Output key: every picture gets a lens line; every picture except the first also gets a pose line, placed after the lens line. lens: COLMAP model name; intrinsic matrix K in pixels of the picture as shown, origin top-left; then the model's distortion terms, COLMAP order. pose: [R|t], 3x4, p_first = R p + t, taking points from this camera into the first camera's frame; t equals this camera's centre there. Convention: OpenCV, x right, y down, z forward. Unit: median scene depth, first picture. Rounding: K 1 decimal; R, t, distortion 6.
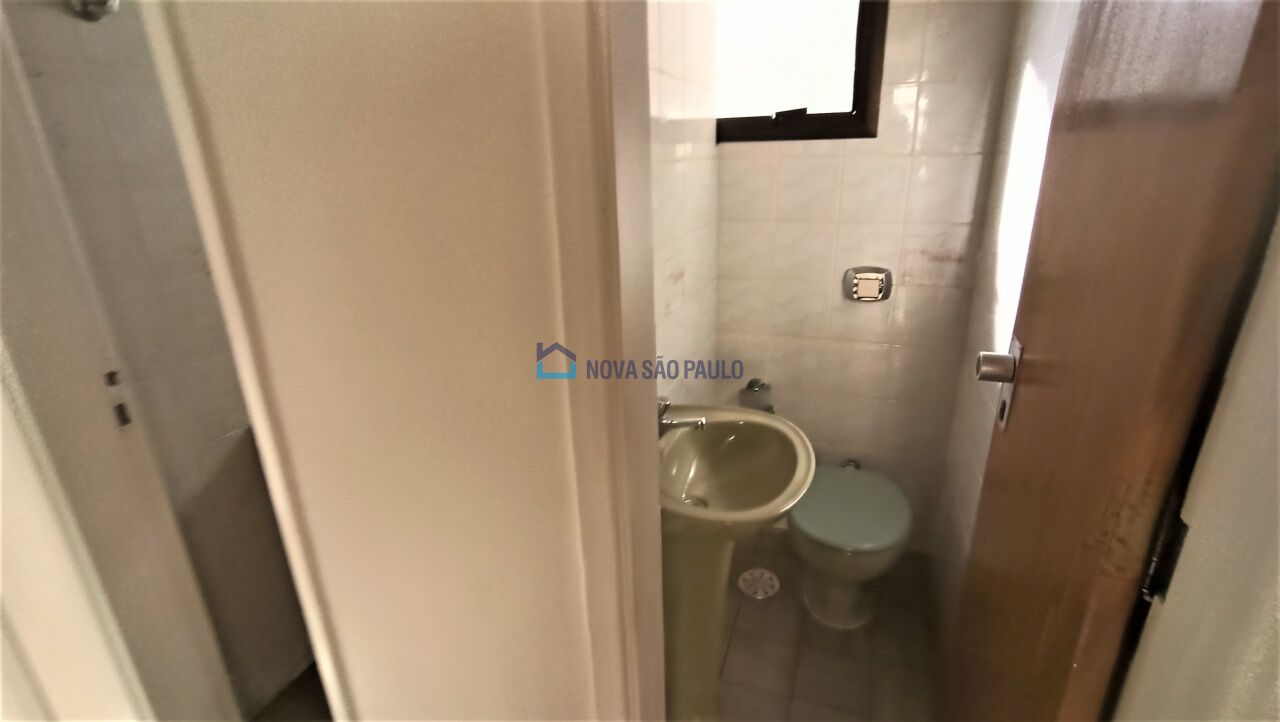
lens RADIAL K [[601.6, 0, 640.0], [0, 601.6, 361.0], [0, 0, 1]] dist [-0.070117, 0.061855]
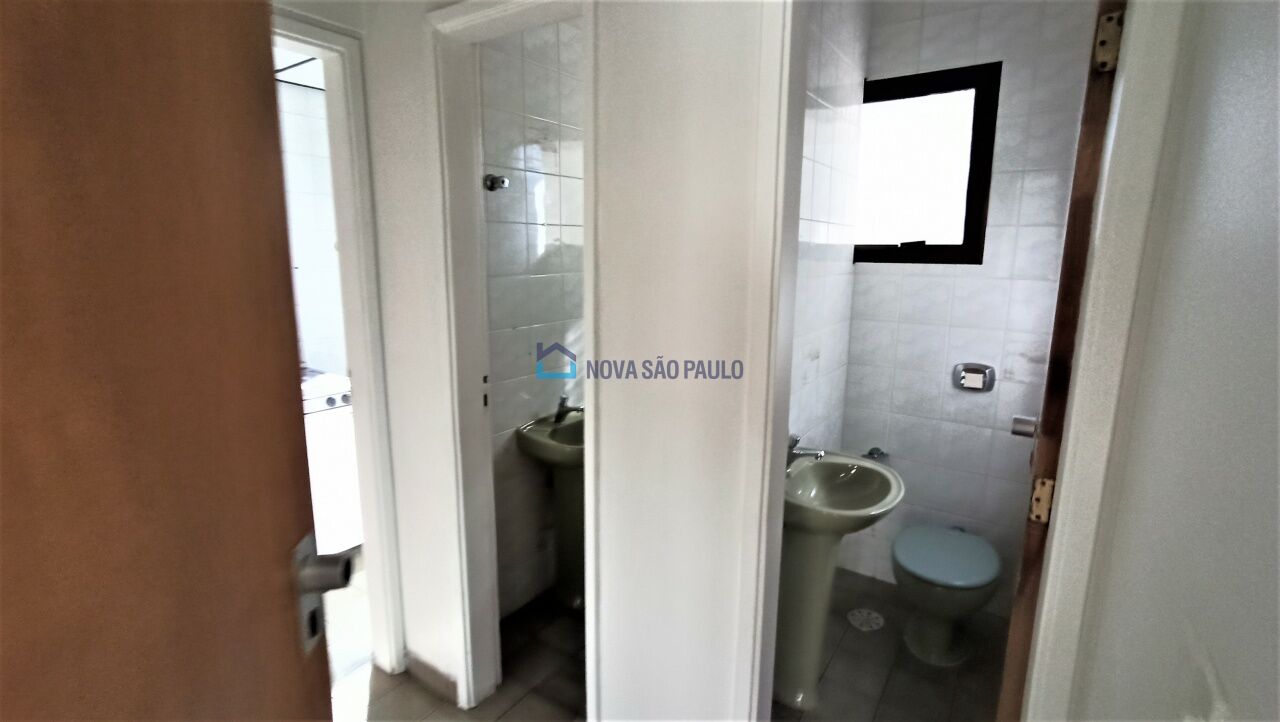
lens RADIAL K [[586.9, 0, 646.7], [0, 586.9, 363.0], [0, 0, 1]] dist [-0.032686, 0.024516]
pose [[0.967724, 0.086143, -0.236834, 0.008266], [-0.118227, 0.985116, -0.124772, 0.079325], [0.222561, 0.148745, 0.963505, -0.348417]]
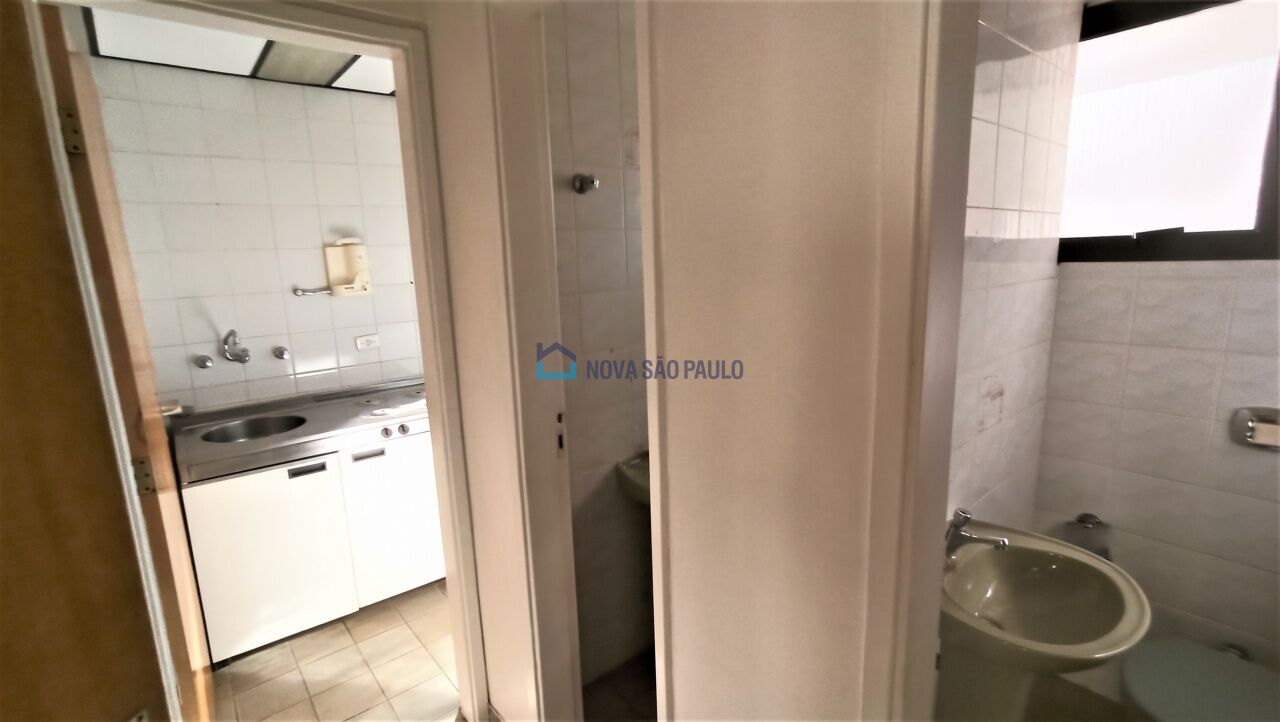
lens RADIAL K [[586.9, 0, 646.7], [0, 586.9, 363.0], [0, 0, 1]] dist [-0.032686, 0.024516]
pose [[0.871992, 0.095496, -0.480115, 0.012978], [-0.160312, 0.982410, -0.095758, -0.003419], [0.462525, 0.160469, 0.871963, -0.123071]]
